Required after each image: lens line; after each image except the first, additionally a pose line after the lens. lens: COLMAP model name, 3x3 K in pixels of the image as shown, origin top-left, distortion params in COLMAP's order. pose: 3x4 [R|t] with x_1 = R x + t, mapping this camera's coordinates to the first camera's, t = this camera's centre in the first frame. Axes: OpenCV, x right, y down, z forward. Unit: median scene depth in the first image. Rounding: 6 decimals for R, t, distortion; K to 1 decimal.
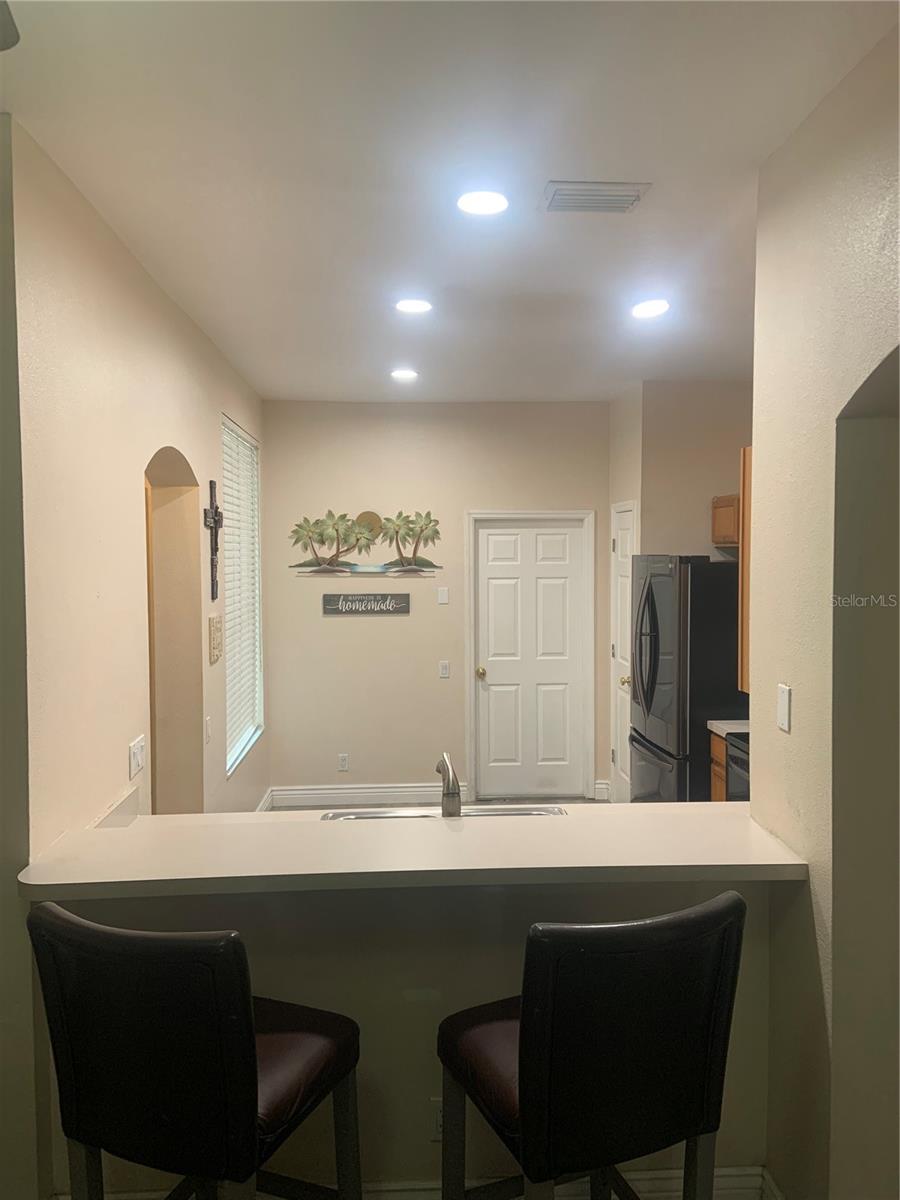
lens RADIAL K [[908.7, 0, 454.4], [0, 908.7, 588.0], [0, 0, 1]] dist [0.104947, -0.073201]
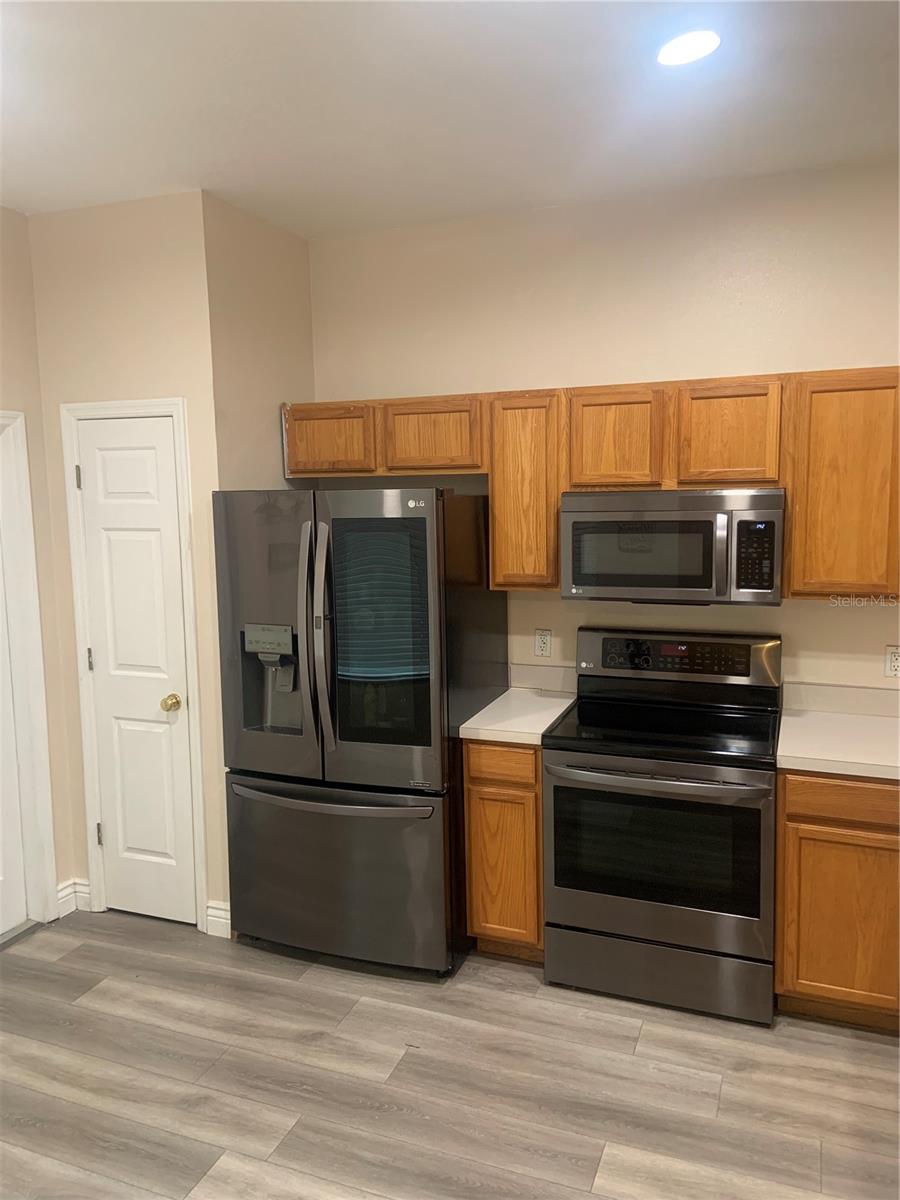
lens RADIAL K [[908.7, 0, 450.5], [0, 908.7, 591.0], [0, 0, 1]] dist [0.104947, -0.073201]
pose [[0.424673, -0.115902, 0.897897, -0.252485], [0.057713, 0.993220, 0.100910, -0.020447], [-0.903505, 0.008966, 0.428483, 0.536648]]
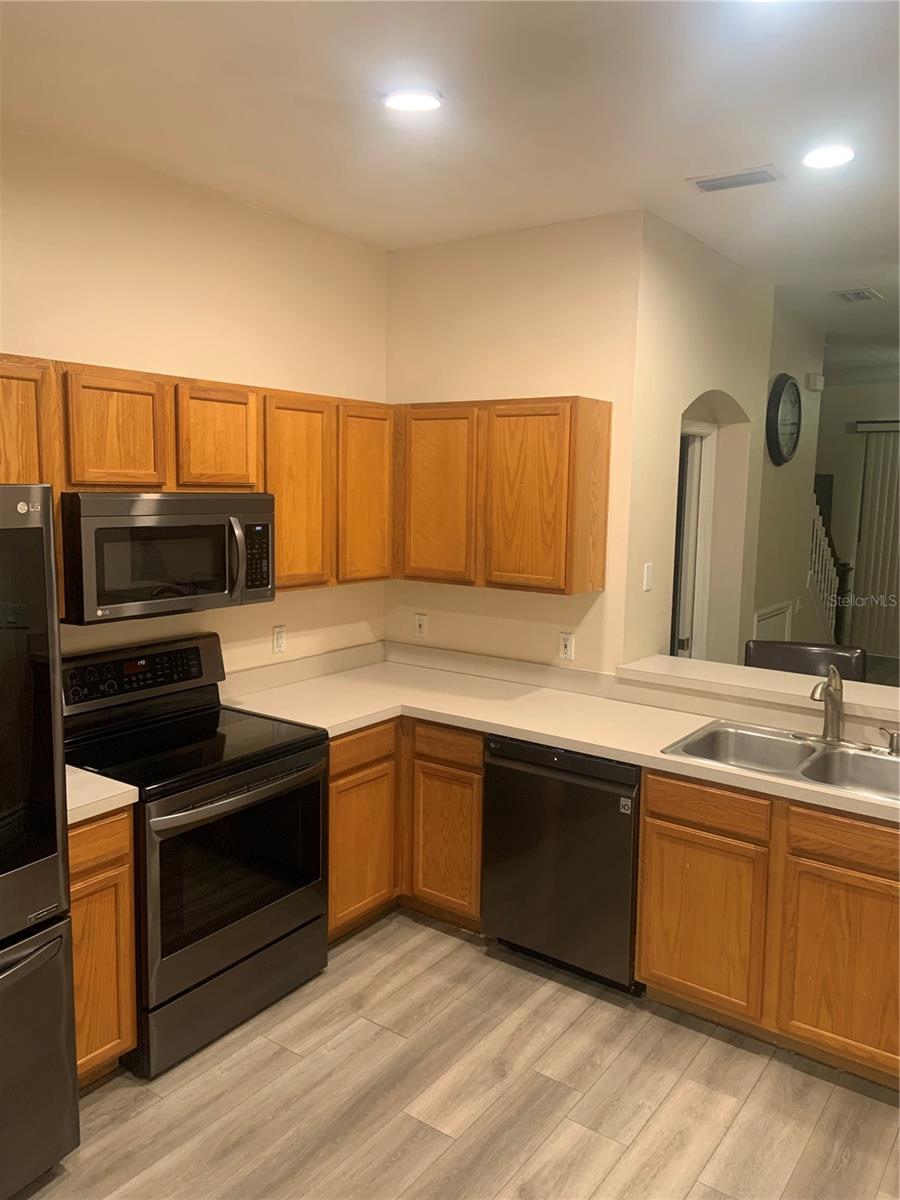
lens RADIAL K [[908.7, 0, 452.4], [0, 908.7, 599.0], [0, 0, 1]] dist [0.104947, -0.073201]
pose [[-0.763240, -0.093683, 0.639288, -0.158384], [0.014226, 0.986756, 0.161586, -0.038146], [-0.645959, 0.132423, -0.751799, 0.916428]]
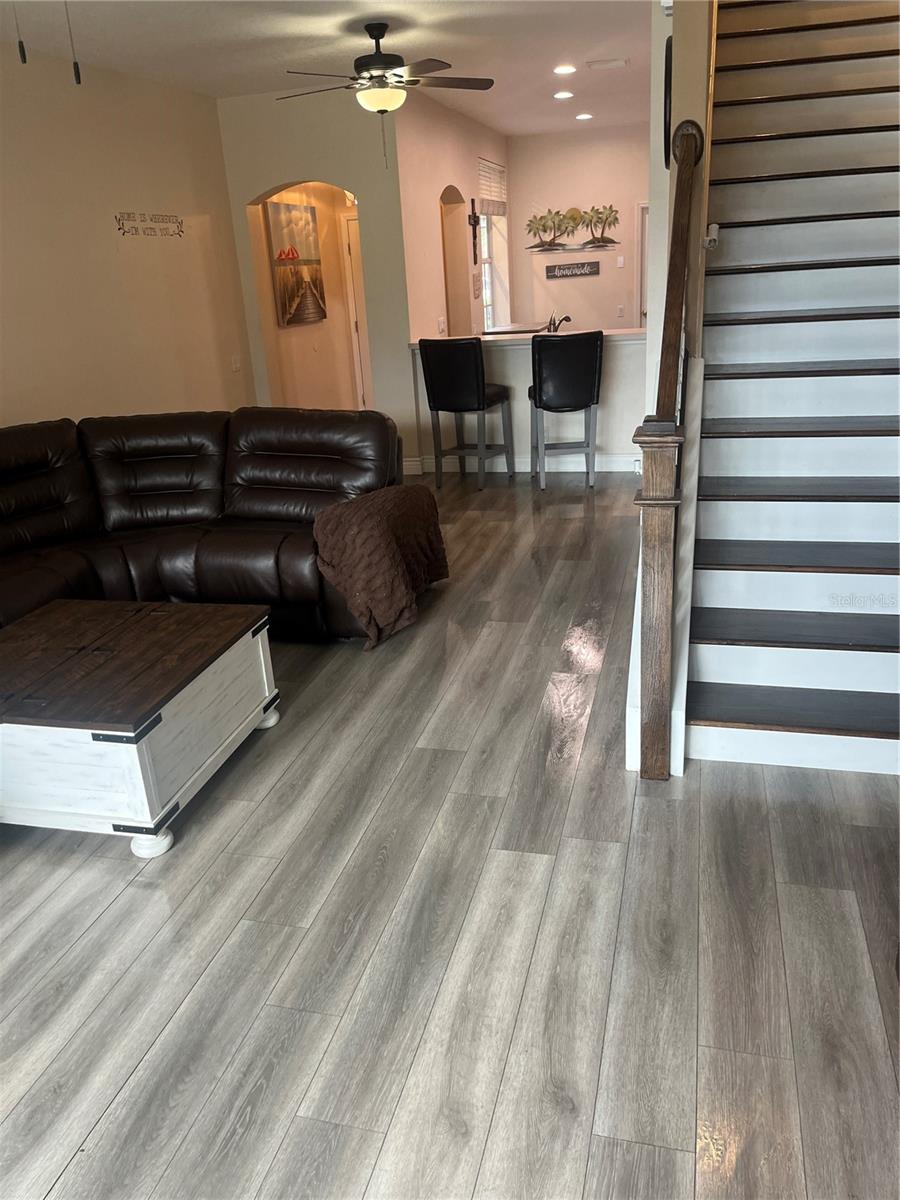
lens RADIAL K [[905.8, 0, 441.0], [0, 905.8, 606.3], [0, 0, 1]] dist [0.026079, -0.033340]
pose [[0.942799, 0.064216, -0.327117, 0.251098], [0.045101, 0.947679, 0.316023, 0.062821], [0.330296, -0.312700, 0.890575, -0.706134]]
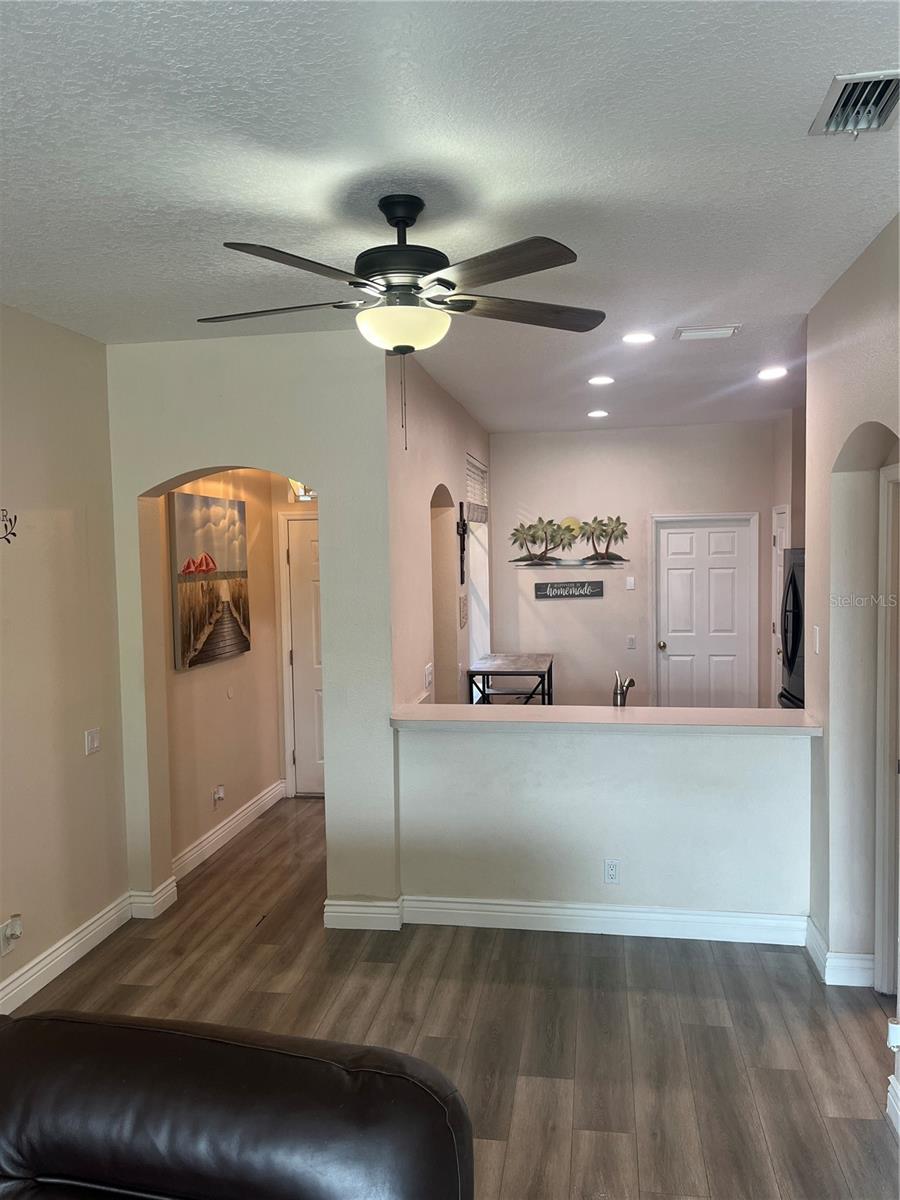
lens RADIAL K [[905.8, 0, 443.8], [0, 905.8, 605.6], [0, 0, 1]] dist [0.026079, -0.033340]
pose [[0.972786, 0.001126, -0.231703, 0.027391], [0.004594, 0.999698, 0.024147, 0.008112], [0.231660, -0.024554, 0.972487, -0.277053]]
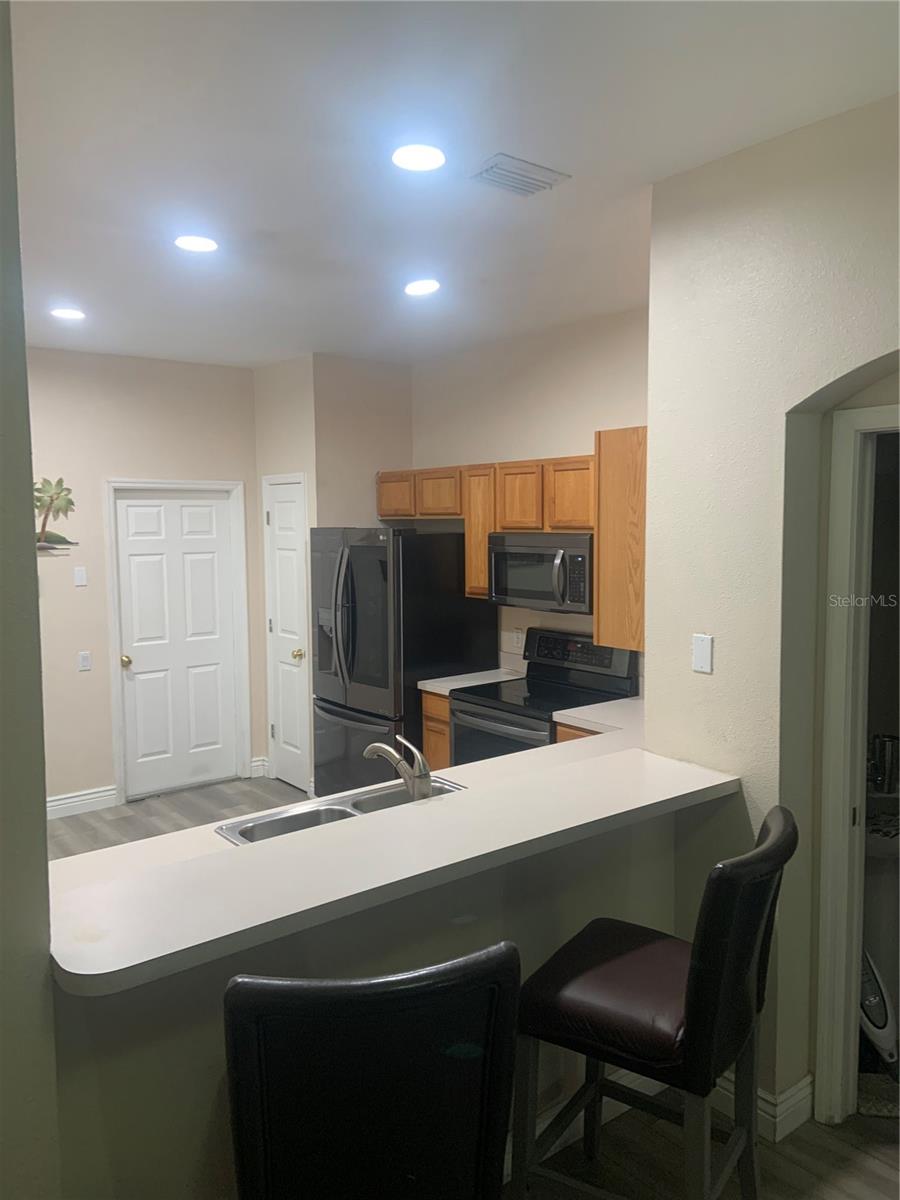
lens RADIAL K [[908.7, 0, 447.2], [0, 908.7, 597.6], [0, 0, 1]] dist [0.104947, -0.073201]
pose [[0.826140, -0.054645, 0.560810, -0.218882], [0.031633, 0.998215, 0.050667, -0.005003], [-0.562577, -0.024118, 0.826393, 0.078555]]
